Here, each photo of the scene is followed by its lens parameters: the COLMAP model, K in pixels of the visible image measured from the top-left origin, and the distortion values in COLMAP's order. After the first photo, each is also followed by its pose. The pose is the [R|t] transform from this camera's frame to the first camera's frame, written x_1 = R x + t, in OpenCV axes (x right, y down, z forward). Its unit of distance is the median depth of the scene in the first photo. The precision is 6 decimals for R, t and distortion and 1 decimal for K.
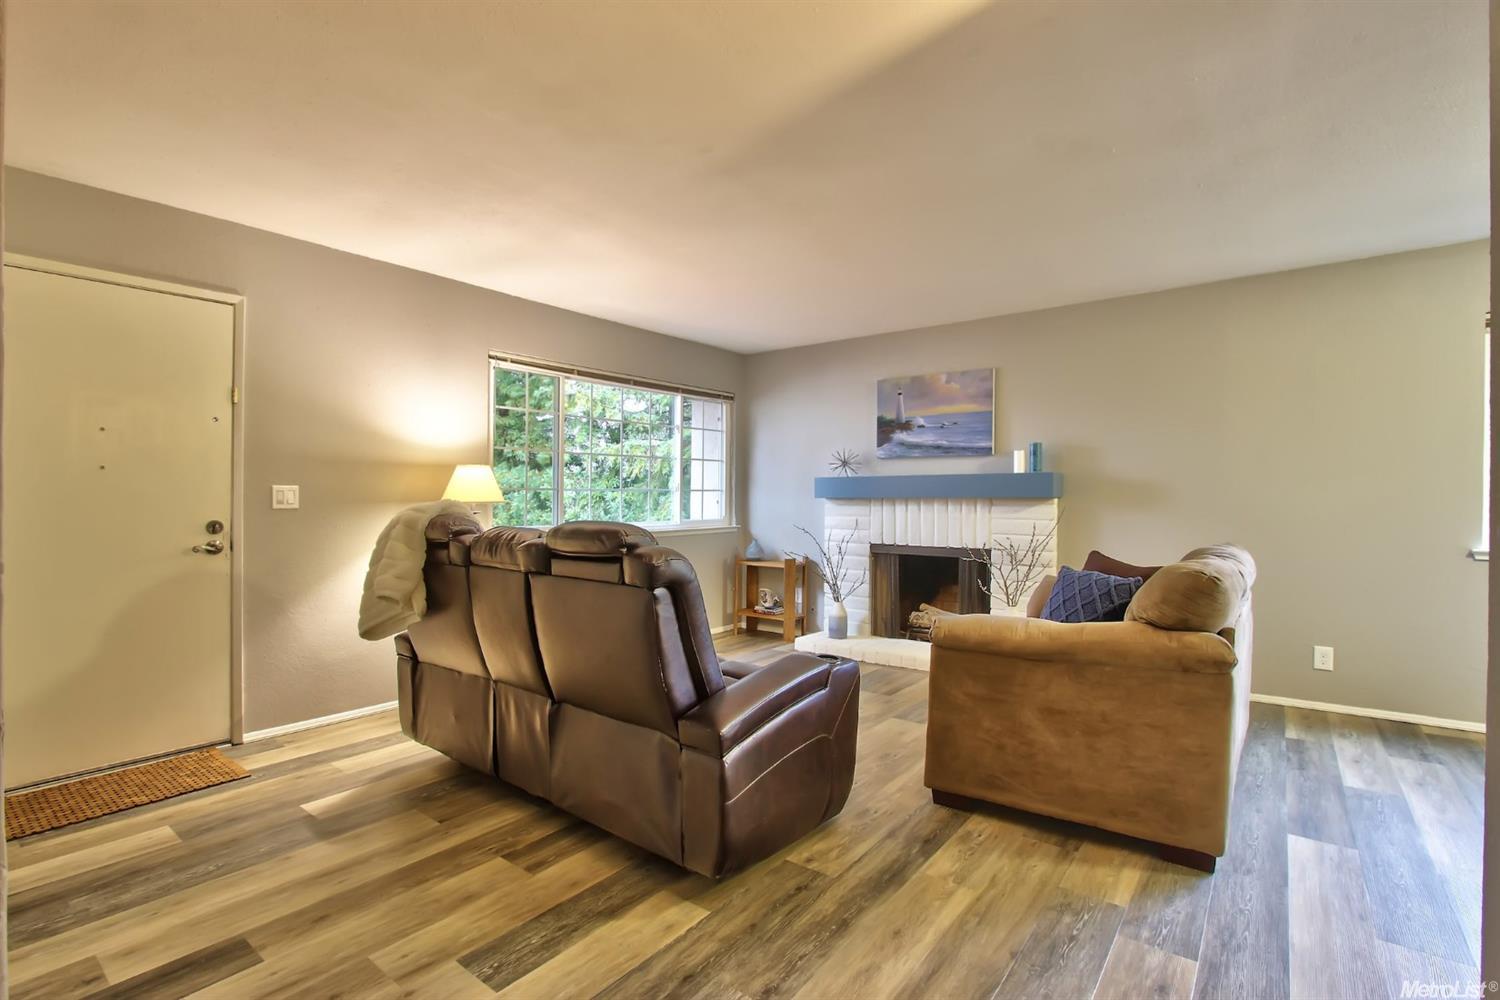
lens RADIAL K [[679.8, 0, 750.0], [0, 679.8, 500.0], [0, 0, 1]] dist [-0.009012, 0.000078]
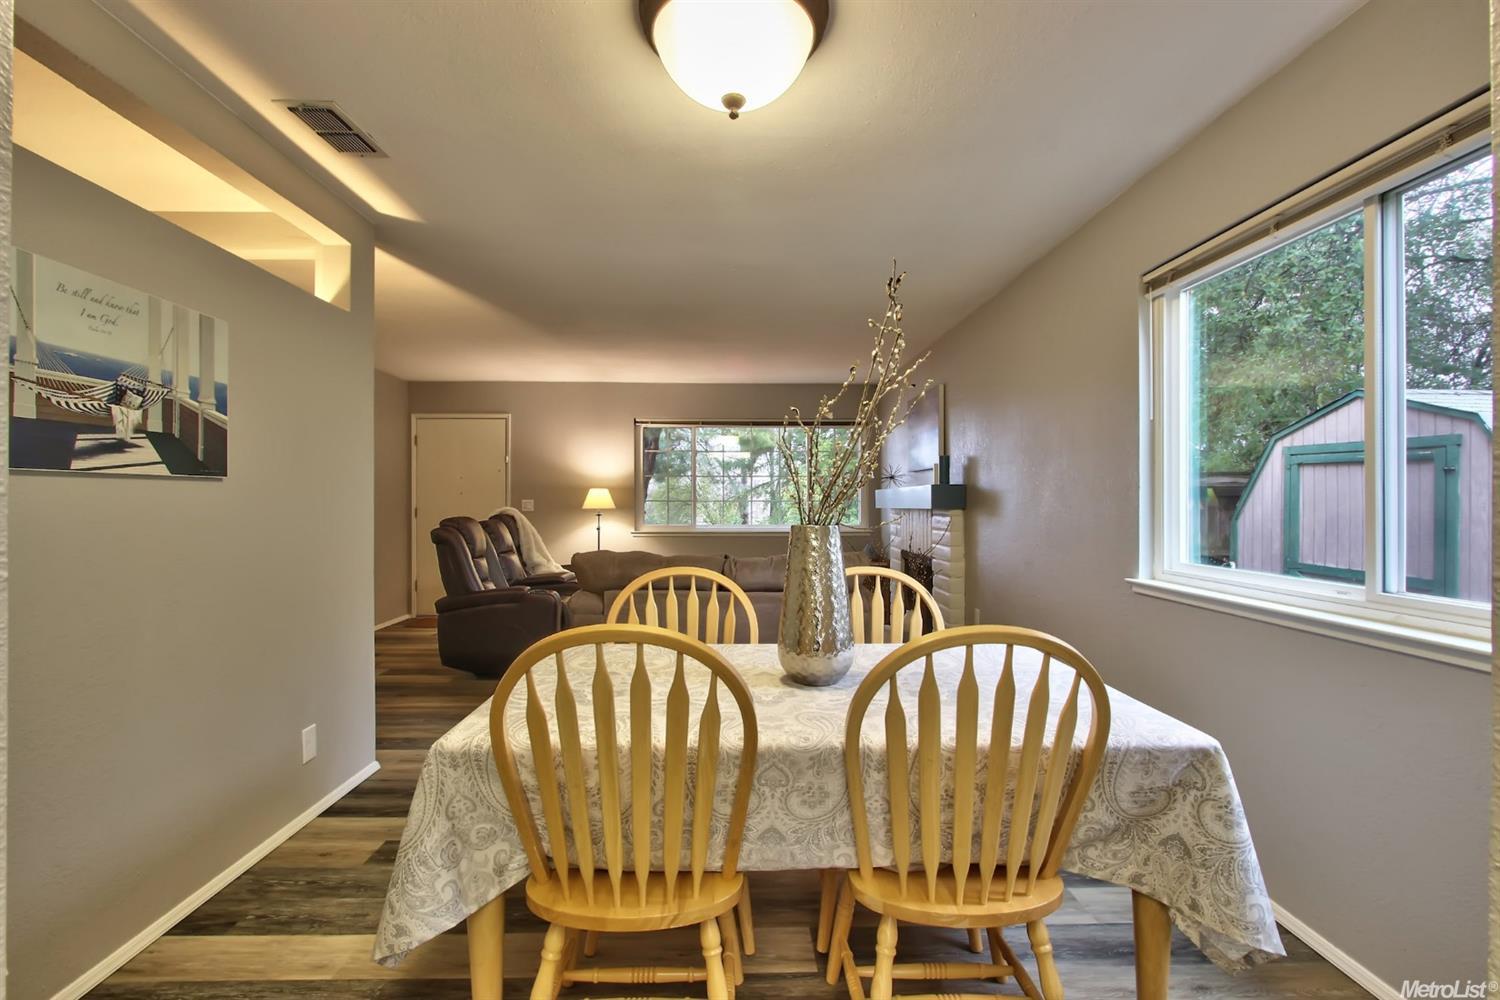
lens RADIAL K [[694.6, 0, 744.6], [0, 694.6, 504.8], [0, 0, 1]] dist [-0.023243, 0.001047]
pose [[0.634071, 0.003897, -0.773265, 1.520044], [-0.003974, 0.999991, 0.001781, -0.013893], [0.773265, 0.001944, 0.634080, 0.146814]]
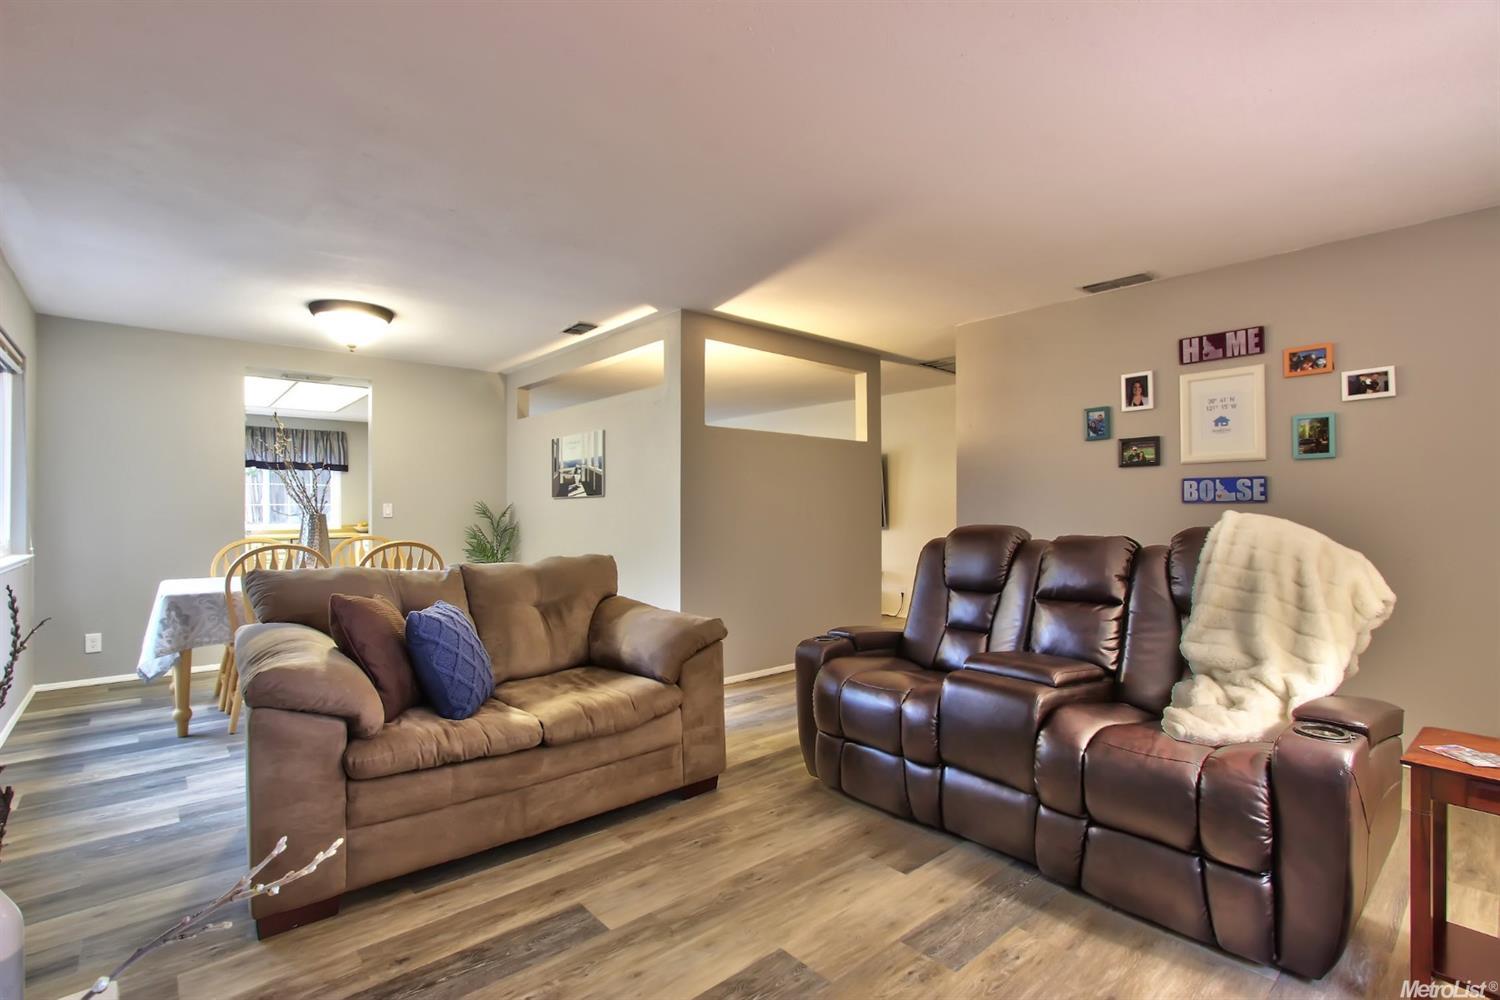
lens RADIAL K [[694.6, 0, 744.6], [0, 694.6, 504.8], [0, 0, 1]] dist [-0.023243, 0.001047]
pose [[-0.980821, 0.003506, 0.194879, 0.005906], [0.002519, 0.999983, -0.005313, -0.006397], [-0.194895, -0.004721, -0.980813, 1.728017]]
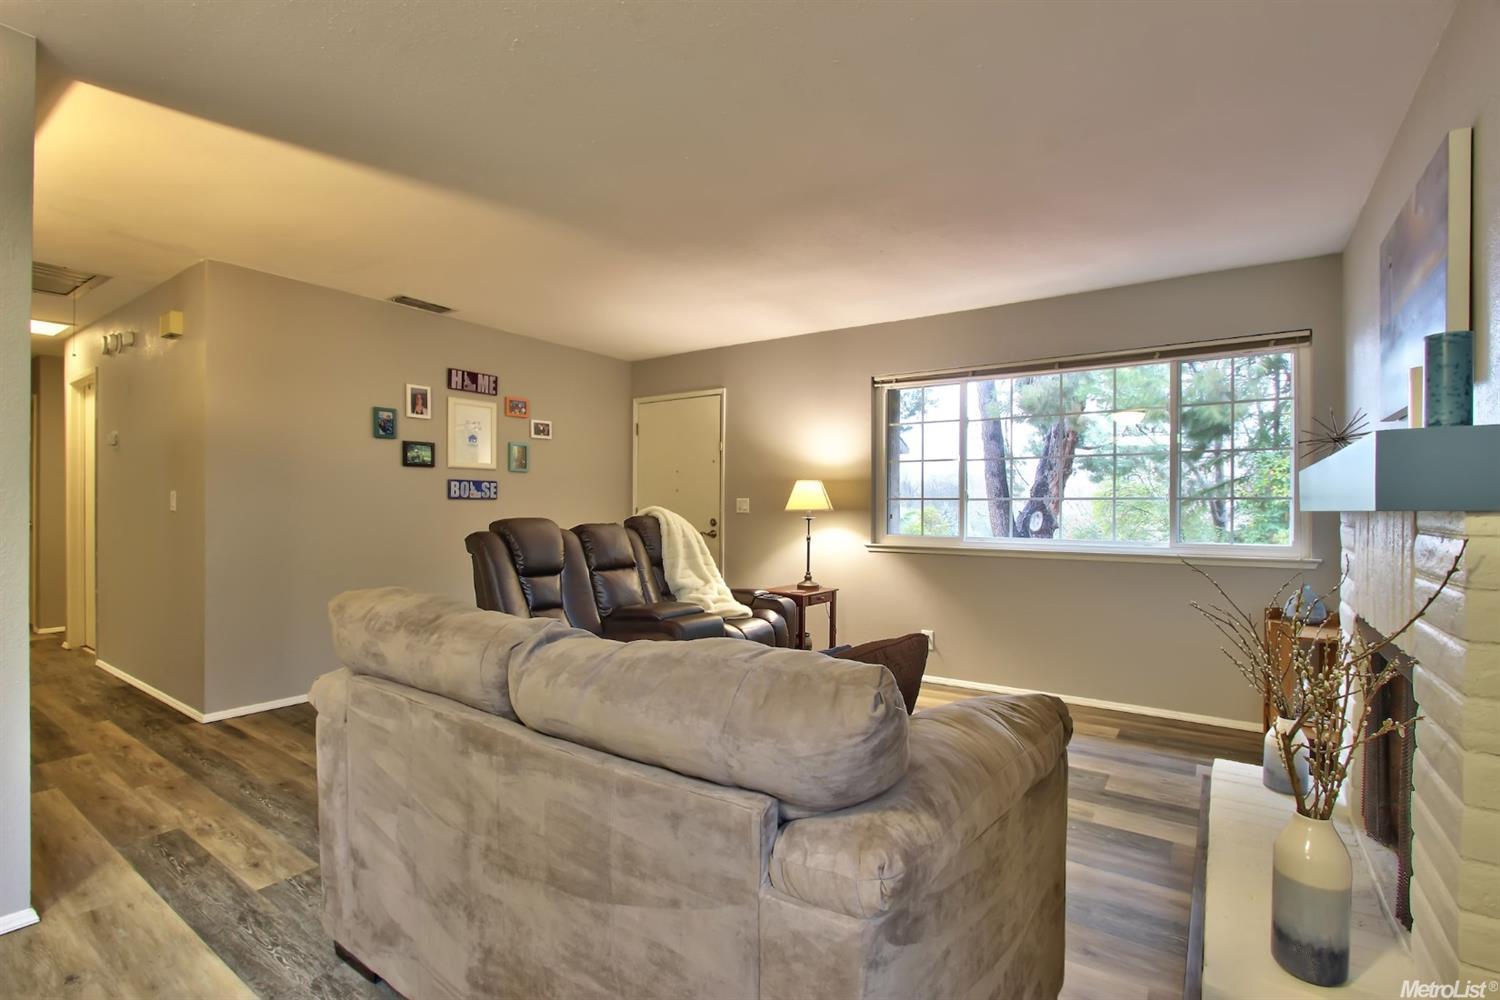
lens RADIAL K [[694.6, 0, 744.6], [0, 694.6, 504.8], [0, 0, 1]] dist [-0.023243, 0.001047]
pose [[0.057155, -0.001479, -0.998364, 1.036424], [-0.008012, 0.999966, -0.001940, -0.003087], [0.998333, 0.008110, 0.057141, 0.965071]]
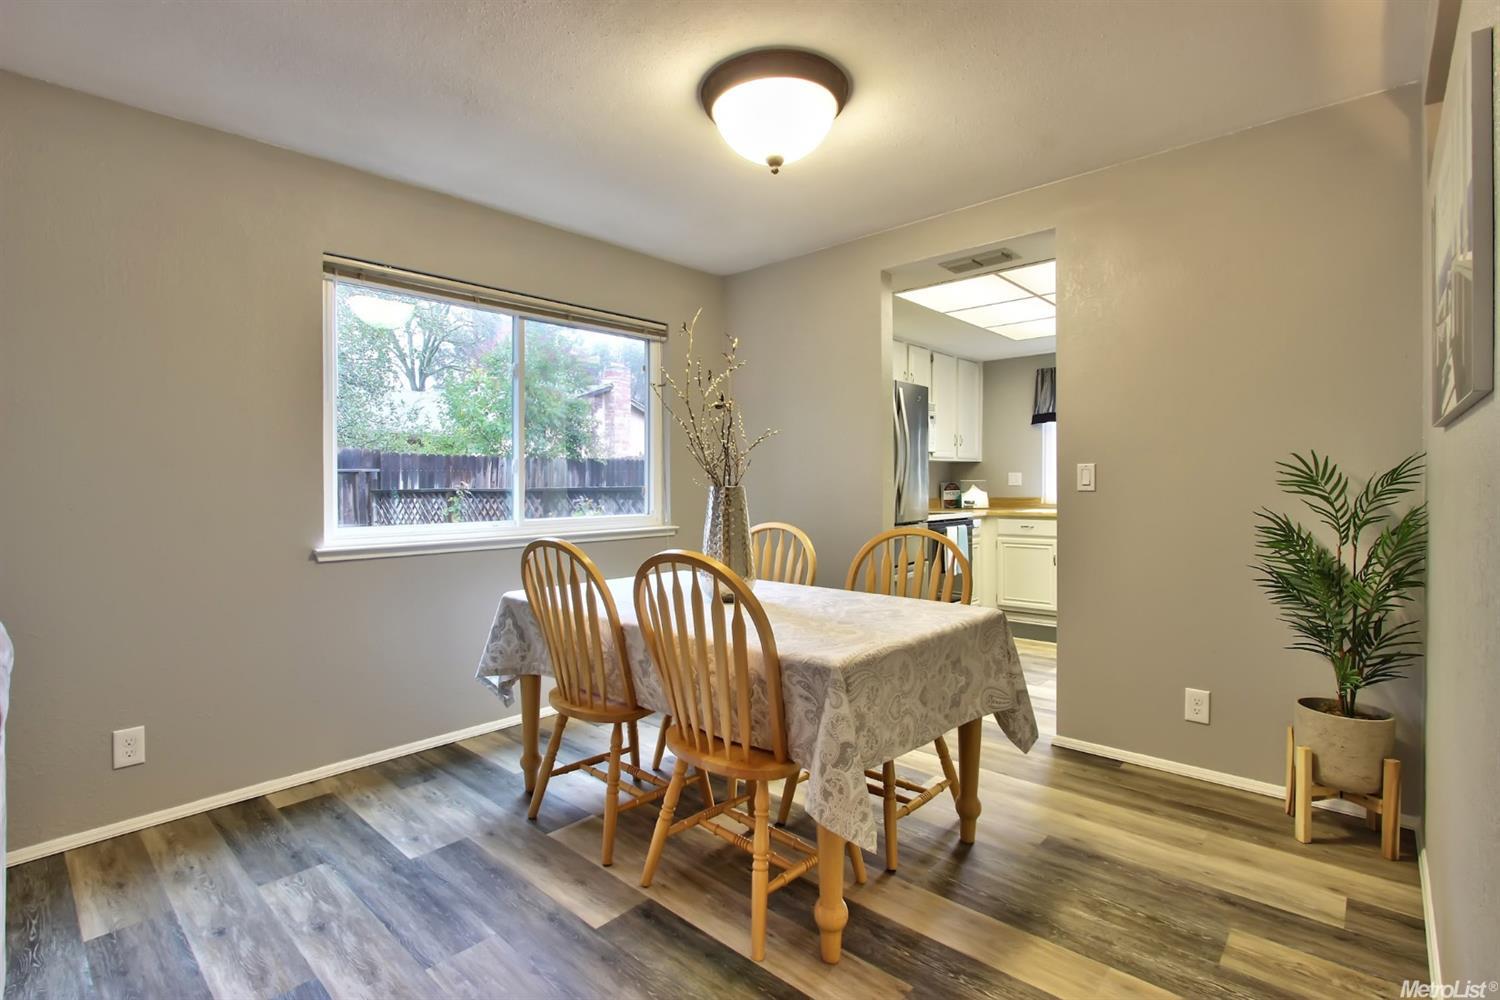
lens RADIAL K [[705.2, 0, 728.0], [0, 705.2, 496.4], [0, 0, 1]] dist [-0.001777, 0.000094]
pose [[0.096845, -0.021366, 0.995070, 0.322367], [0.010595, 0.999735, 0.020435, -0.001137], [-0.995243, 0.008564, 0.097046, 0.471624]]
